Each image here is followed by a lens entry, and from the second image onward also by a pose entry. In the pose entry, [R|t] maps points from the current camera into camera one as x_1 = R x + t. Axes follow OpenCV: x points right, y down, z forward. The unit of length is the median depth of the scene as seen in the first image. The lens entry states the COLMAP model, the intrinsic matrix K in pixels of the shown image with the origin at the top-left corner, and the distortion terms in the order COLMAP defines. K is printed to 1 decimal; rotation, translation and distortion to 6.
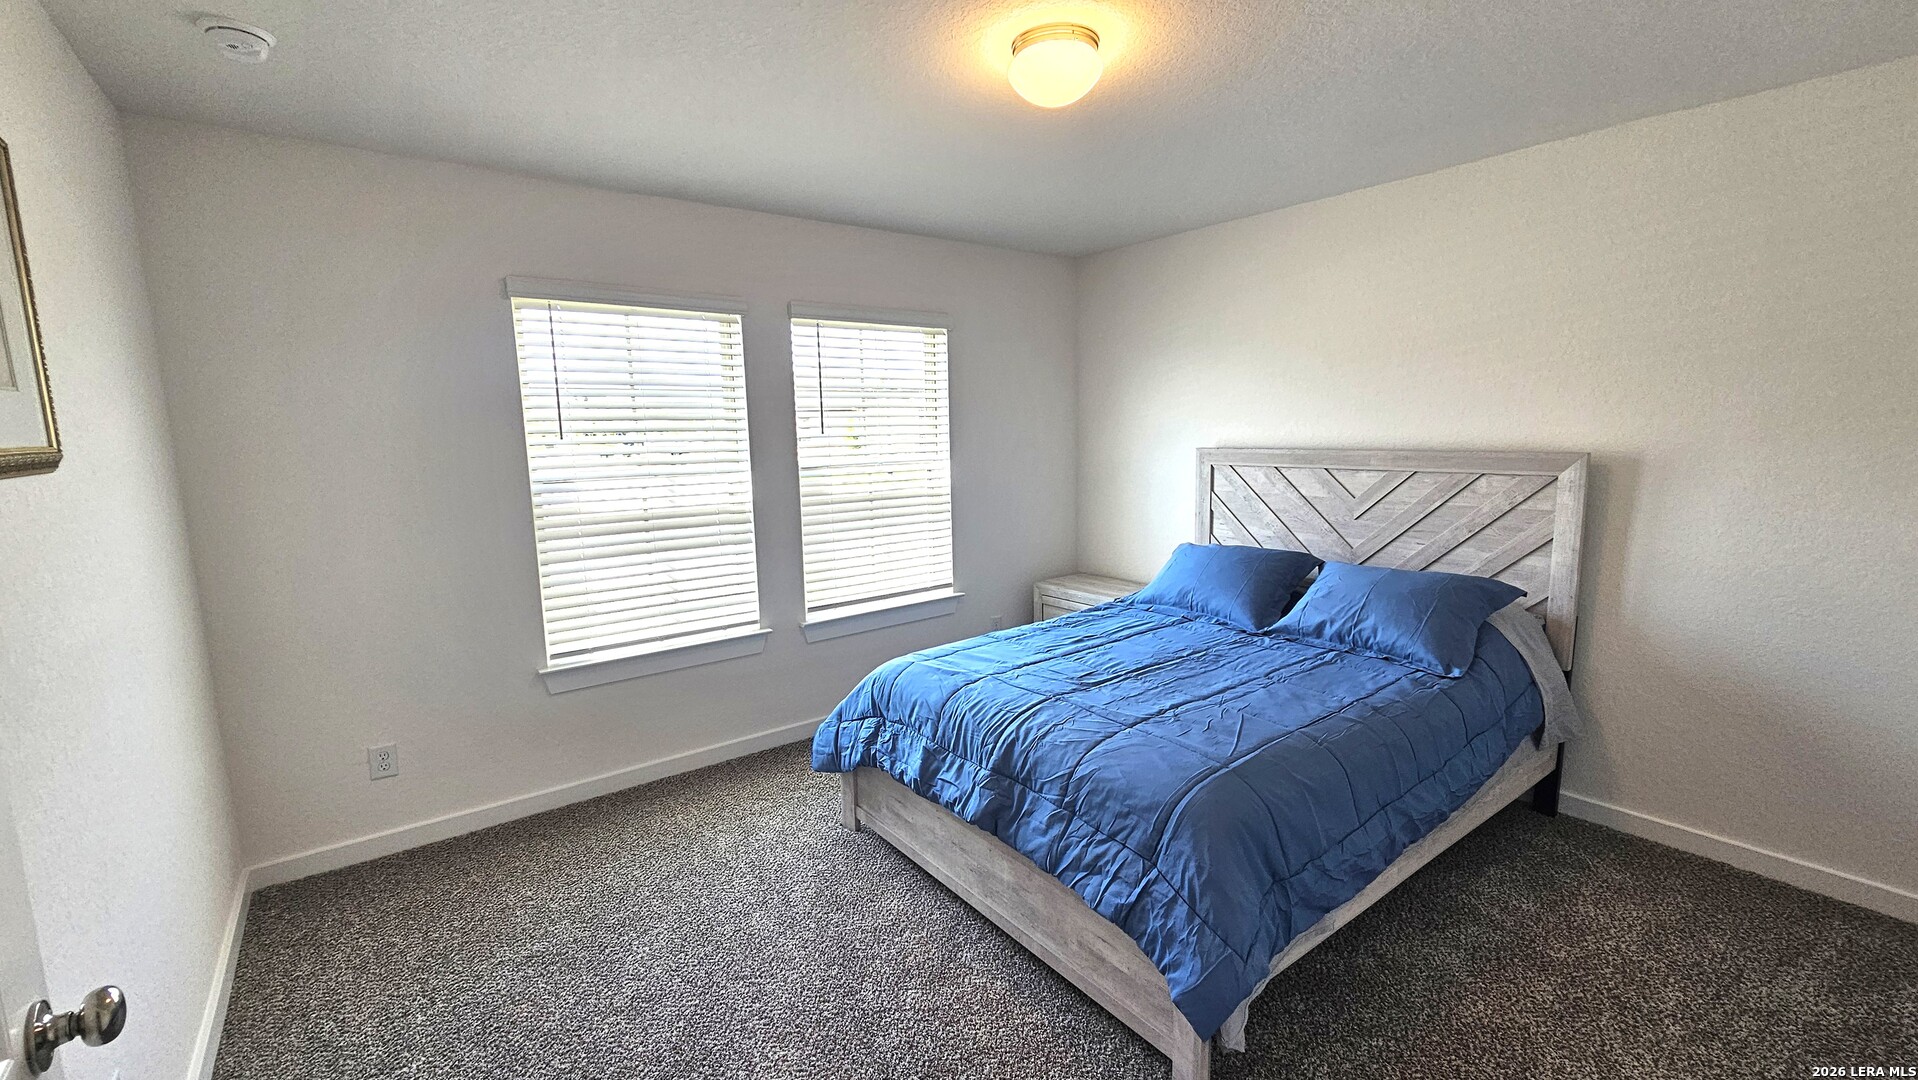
lens RADIAL K [[785.5, 0, 954.0], [0, 785.5, 538.9], [0, 0, 1]] dist [-0.001604, -0.000158]
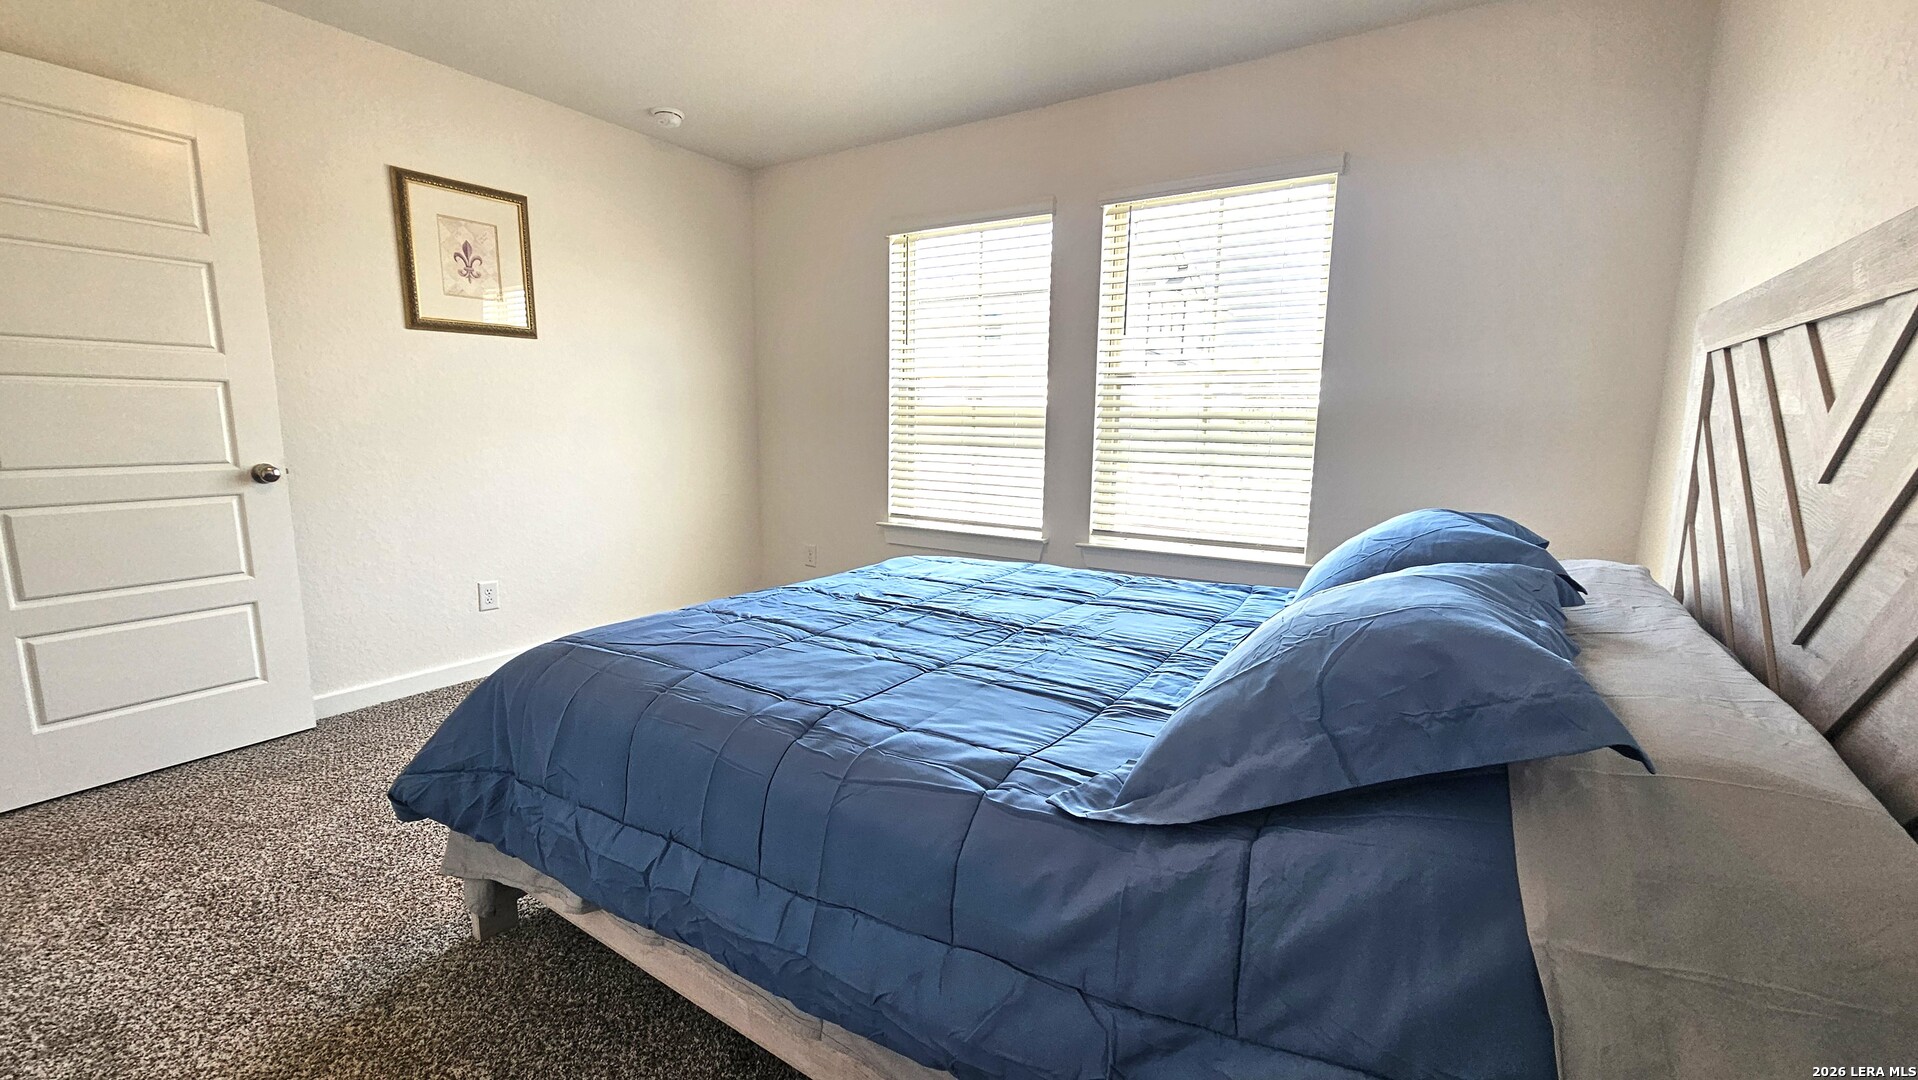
lens RADIAL K [[785.5, 0, 954.8], [0, 785.5, 541.5], [0, 0, 1]] dist [-0.001604, -0.000158]
pose [[0.342304, 0.173956, -0.923346, 0.664684], [-0.151133, 0.980110, 0.128622, 0.009241], [0.927355, 0.095520, 0.361786, 0.570762]]
